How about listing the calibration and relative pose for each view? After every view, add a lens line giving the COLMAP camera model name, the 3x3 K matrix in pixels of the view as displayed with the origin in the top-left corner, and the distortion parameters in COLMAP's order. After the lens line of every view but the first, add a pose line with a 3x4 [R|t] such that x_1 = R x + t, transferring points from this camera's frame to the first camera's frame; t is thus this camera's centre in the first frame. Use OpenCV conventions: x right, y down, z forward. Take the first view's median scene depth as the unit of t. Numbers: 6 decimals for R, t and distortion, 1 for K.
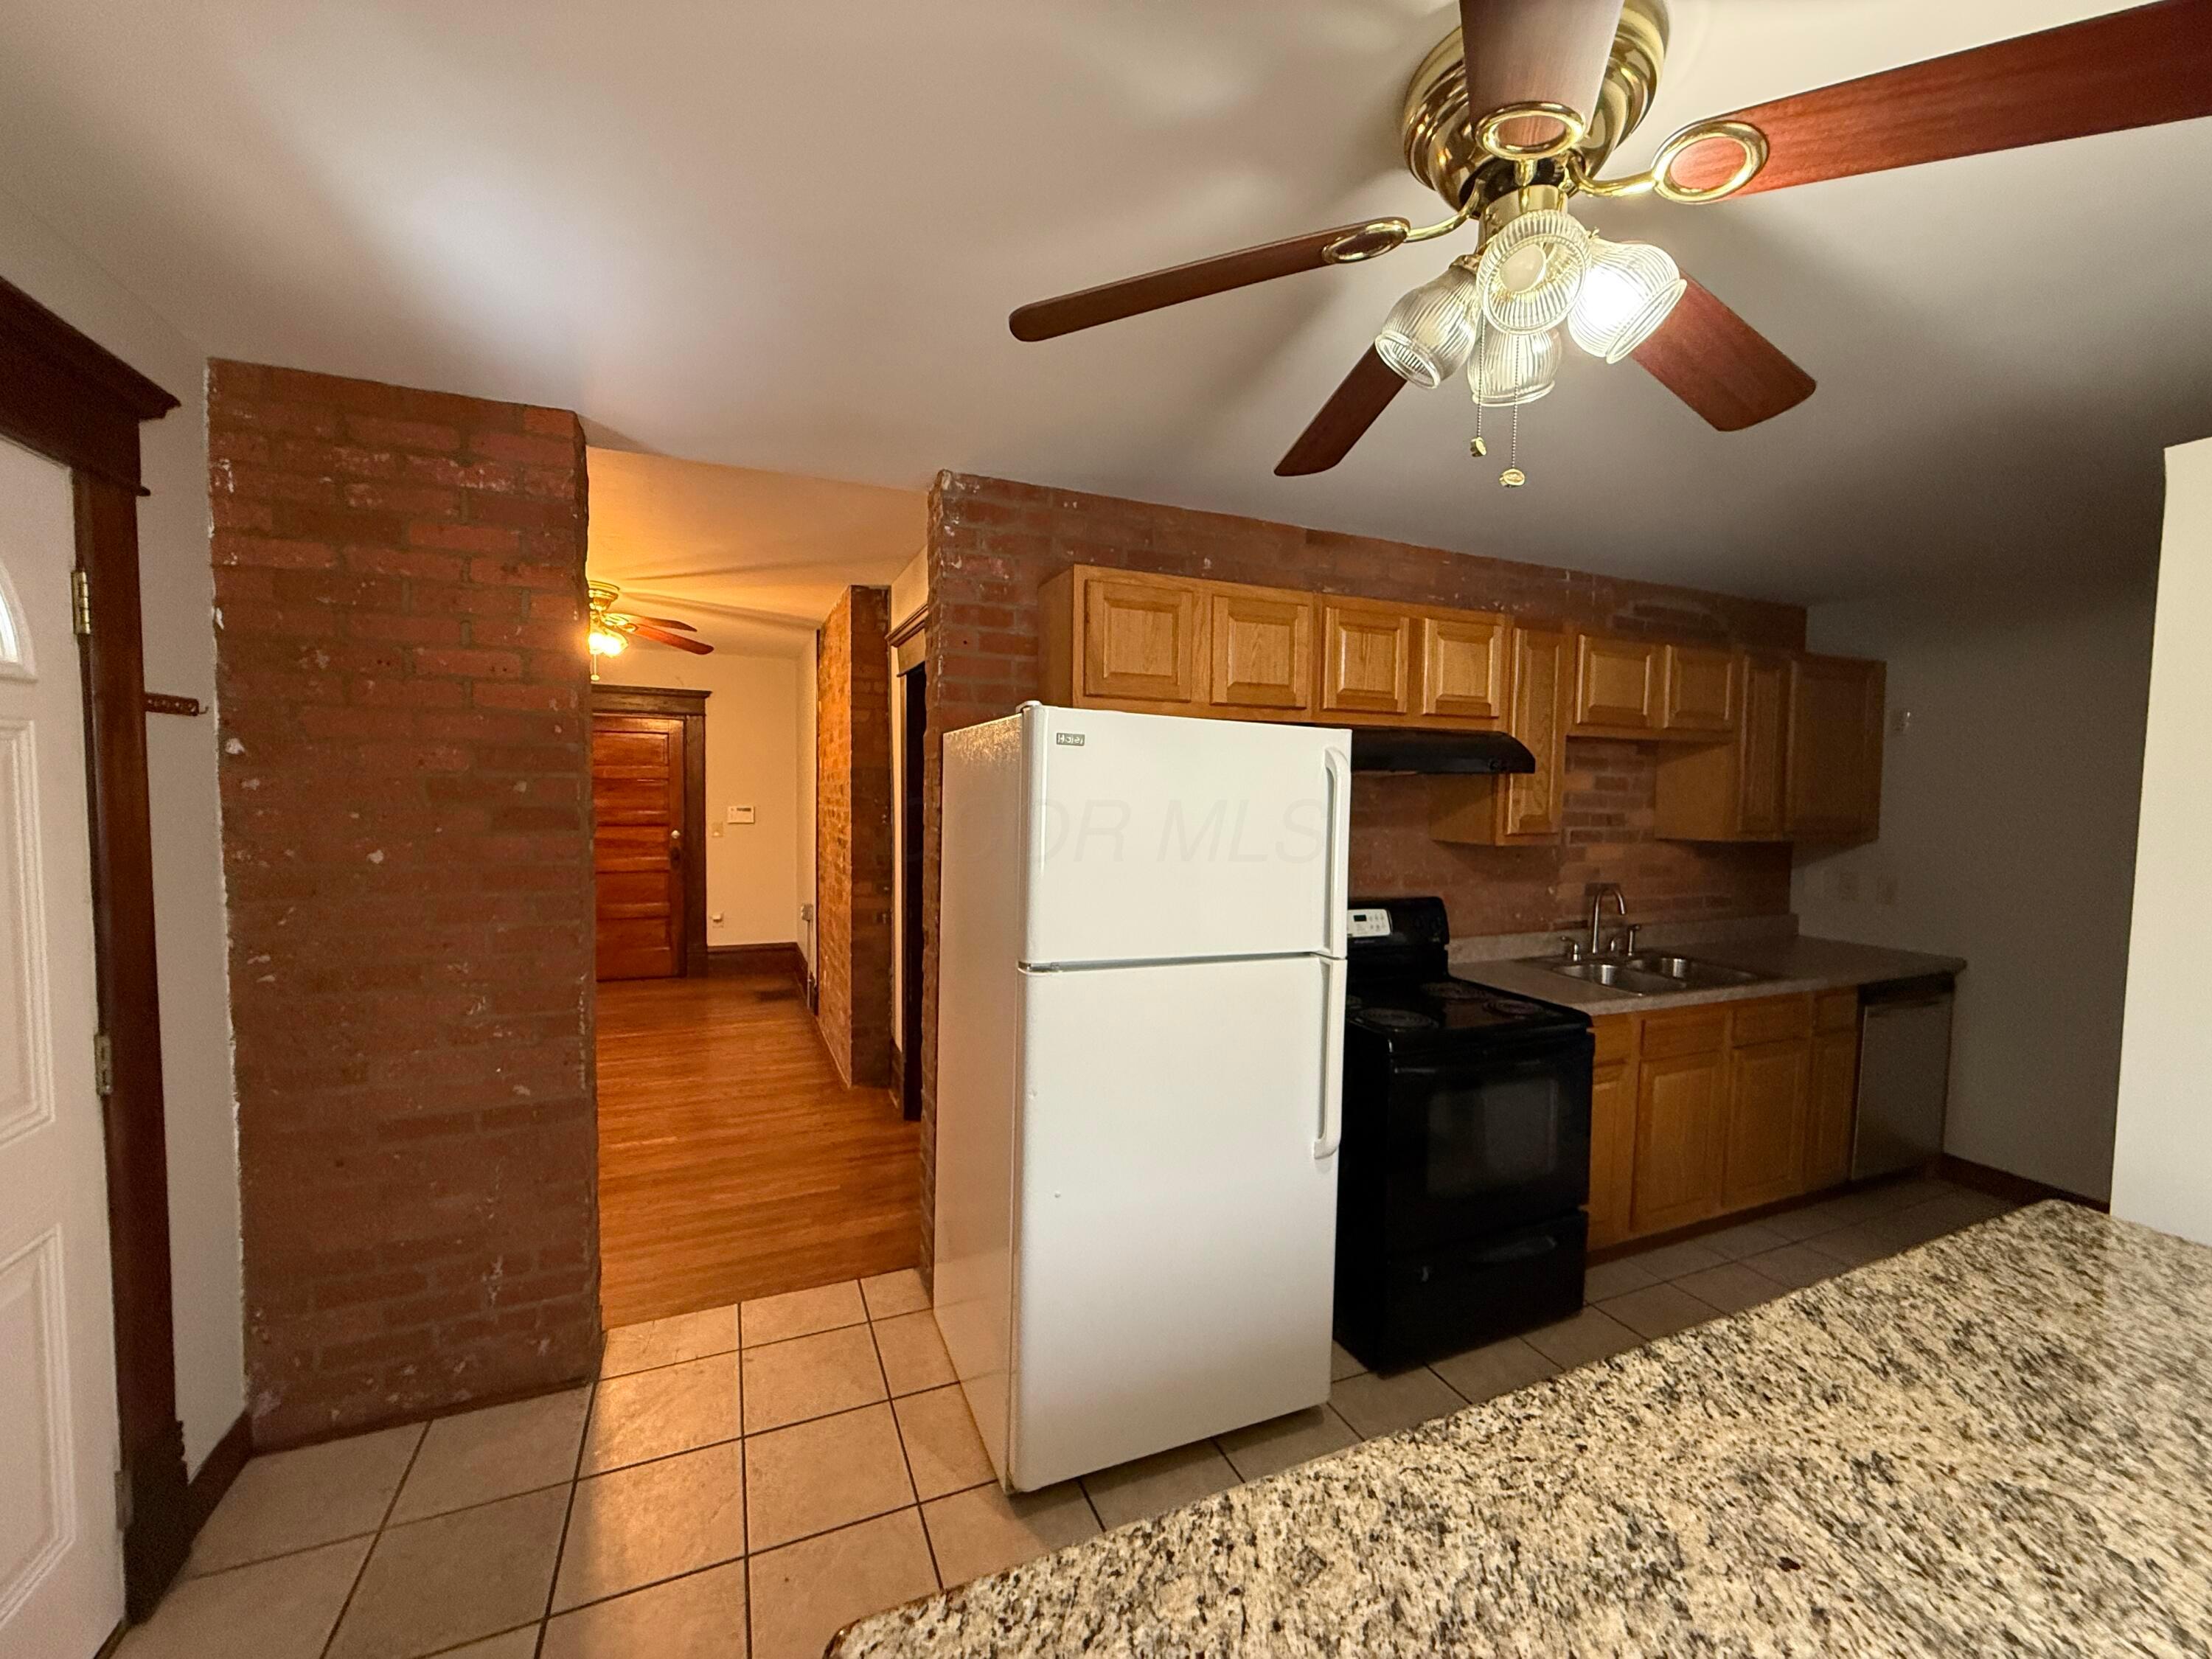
lens RADIAL K [[878.1, 0, 1101.1], [0, 878.1, 831.5], [0, 0, 1]] dist [-0.001272, 0.000428]
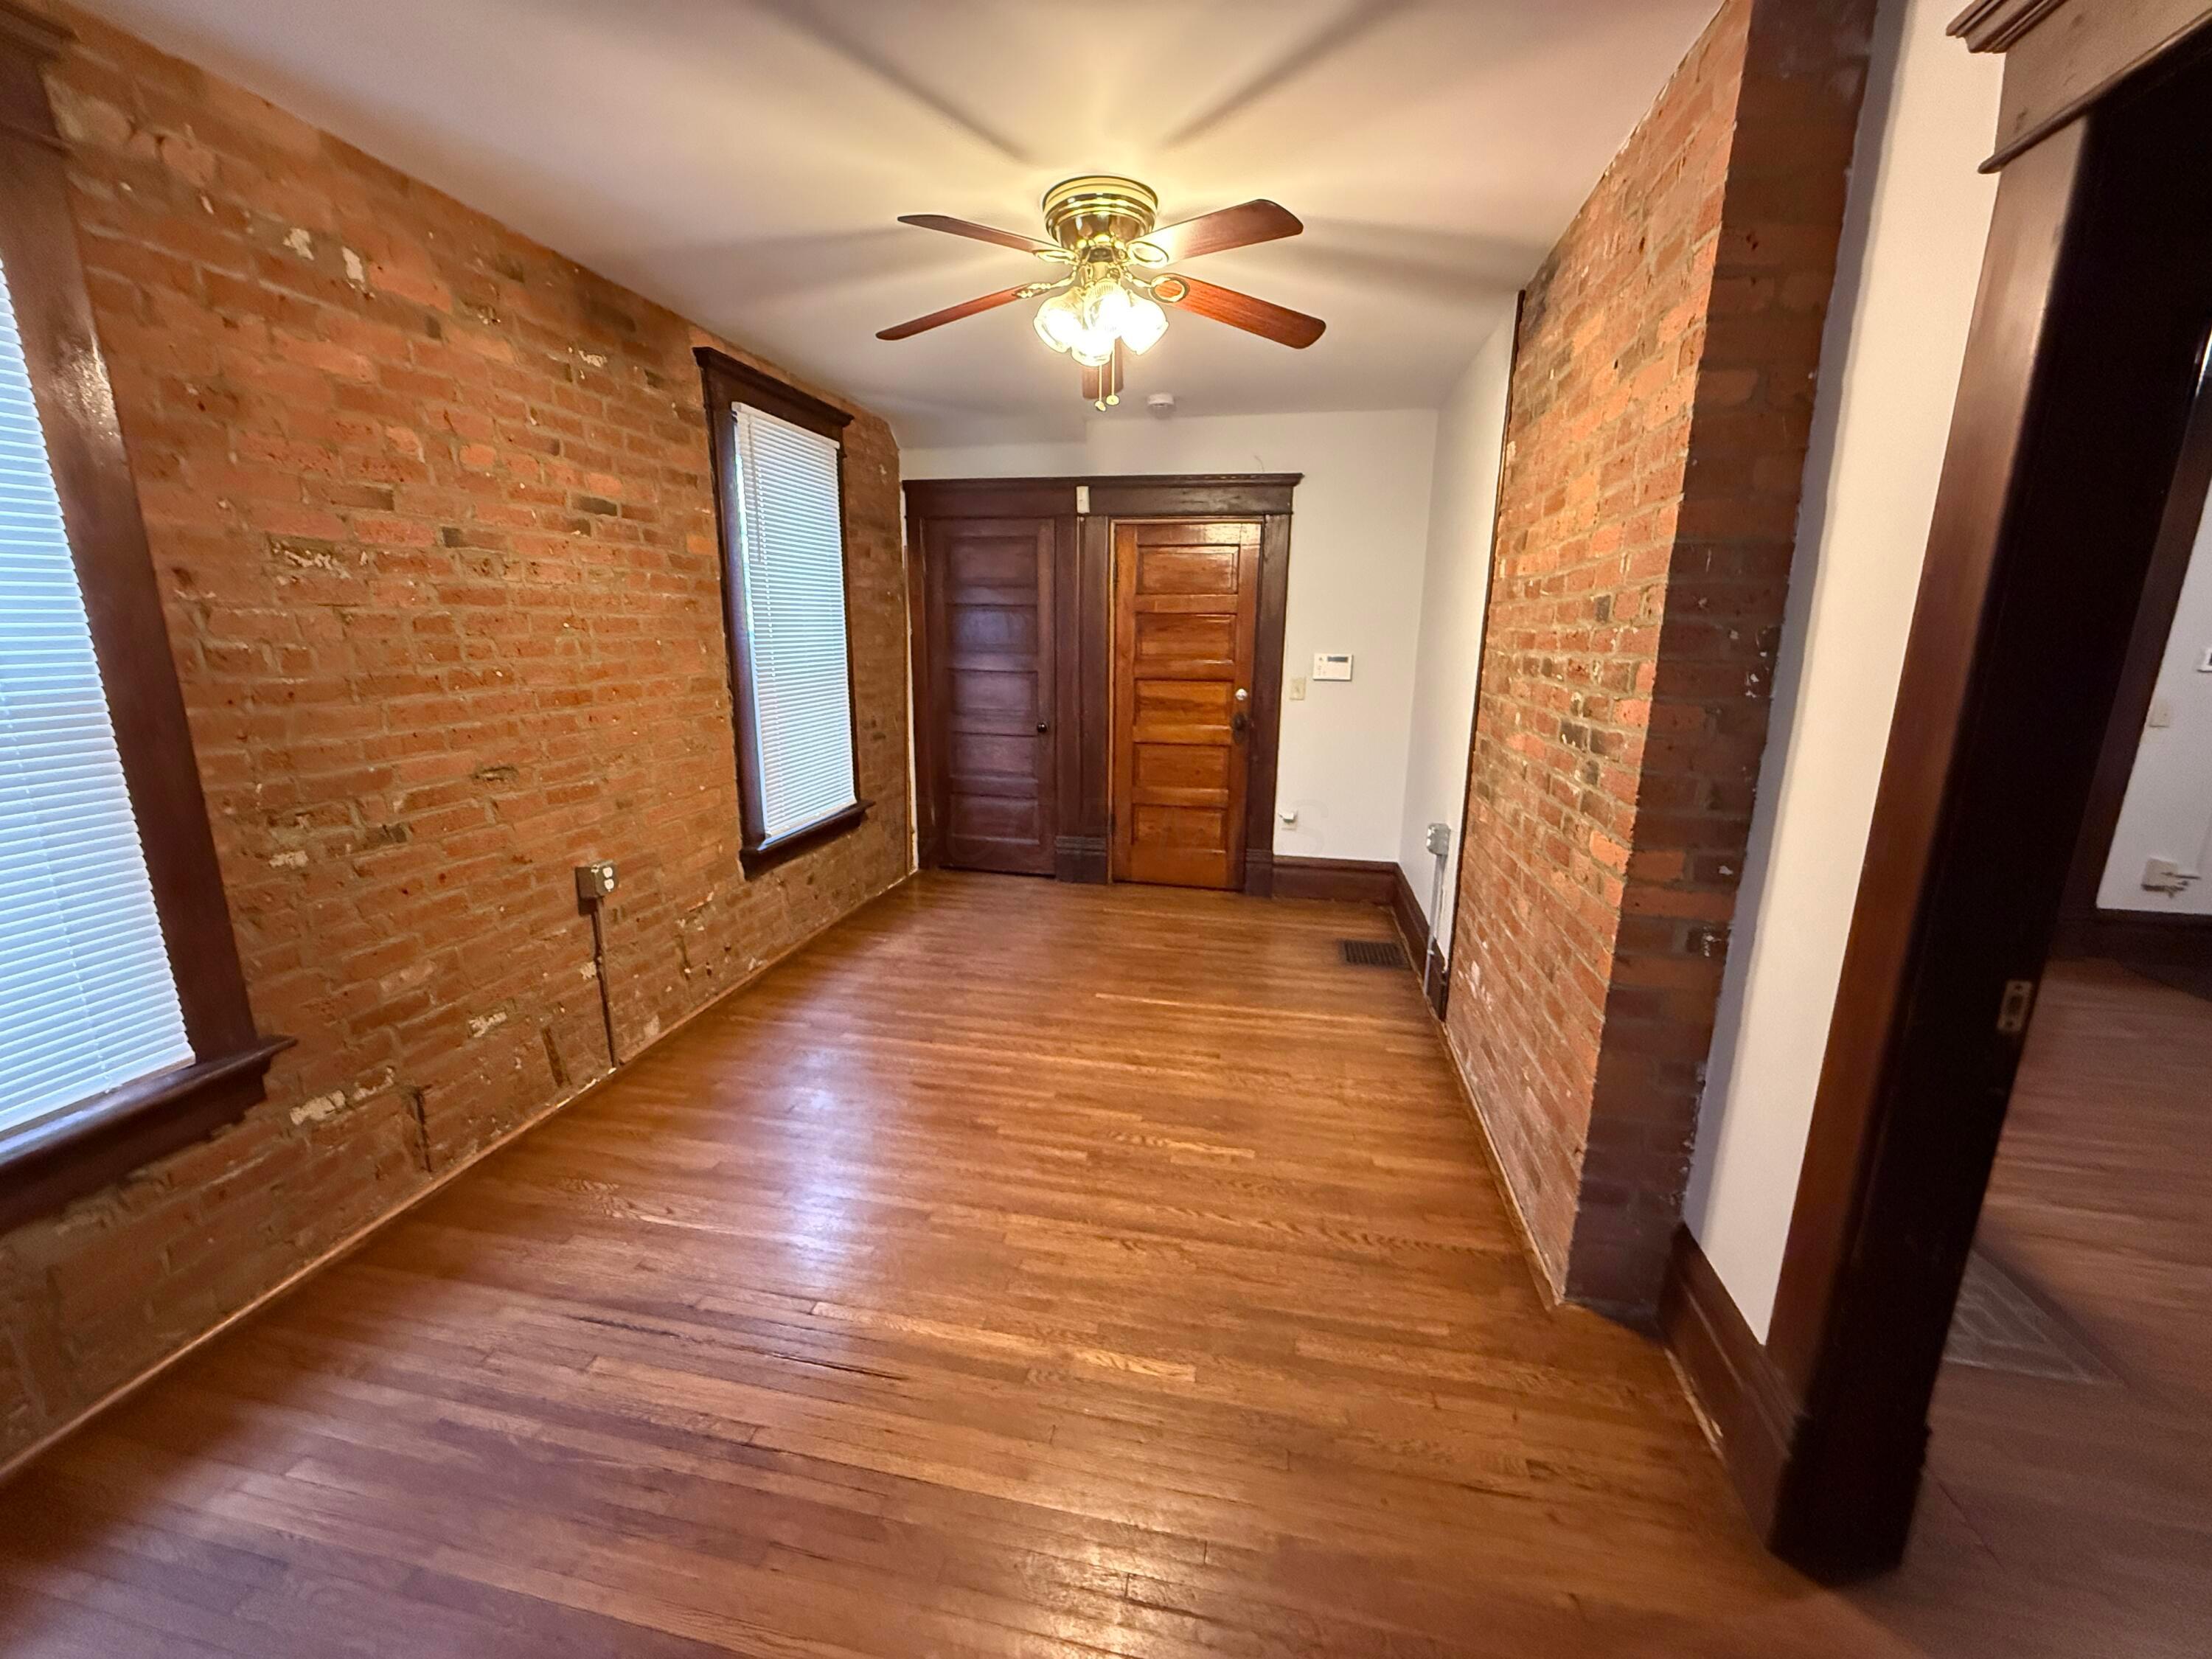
lens RADIAL K [[878.1, 0, 1099.9], [0, 878.1, 832.7], [0, 0, 1]] dist [-0.001272, 0.000428]
pose [[0.815865, 0.122290, -0.565163, -0.169871], [-0.027159, 0.984406, 0.173800, -0.006779], [0.577605, -0.126448, 0.806464, 0.360648]]
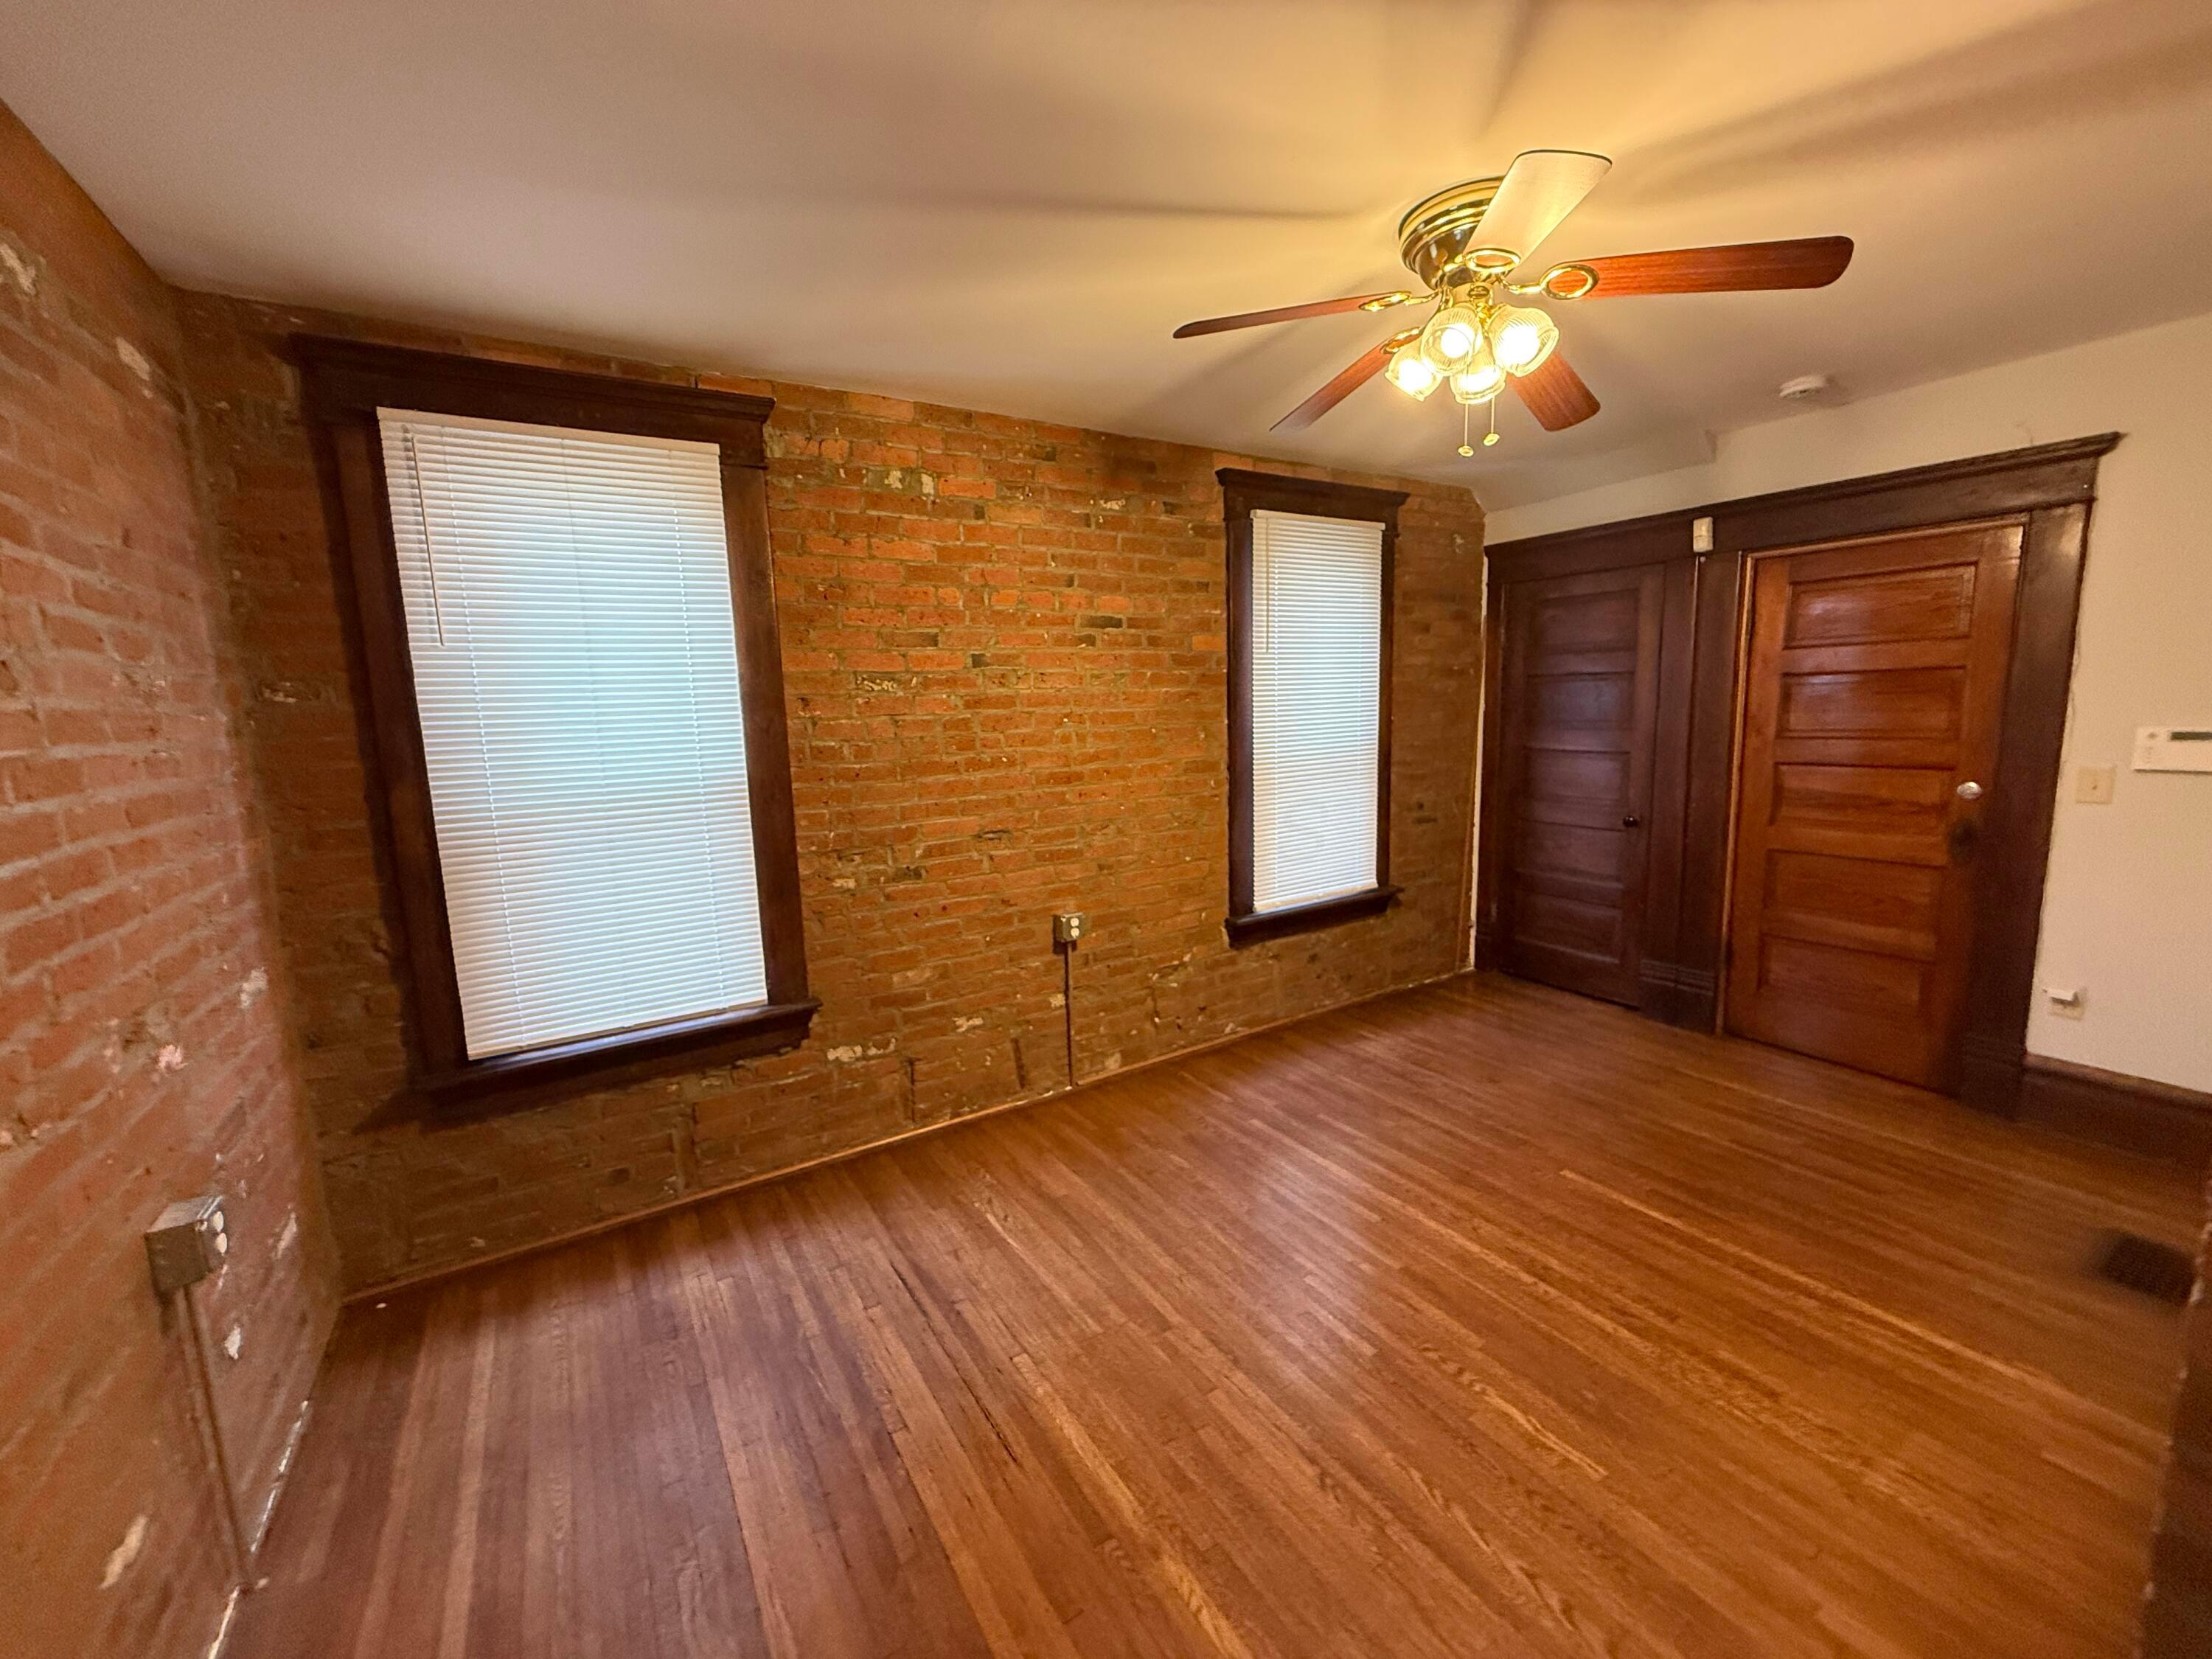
lens RADIAL K [[878.1, 0, 1104.6], [0, 878.1, 836.1], [0, 0, 1]] dist [-0.001272, 0.000428]
pose [[0.145457, 0.126040, -0.981303, -0.106568], [-0.020613, 0.992023, 0.124362, -0.020684], [0.989150, 0.002138, 0.146895, 0.502263]]
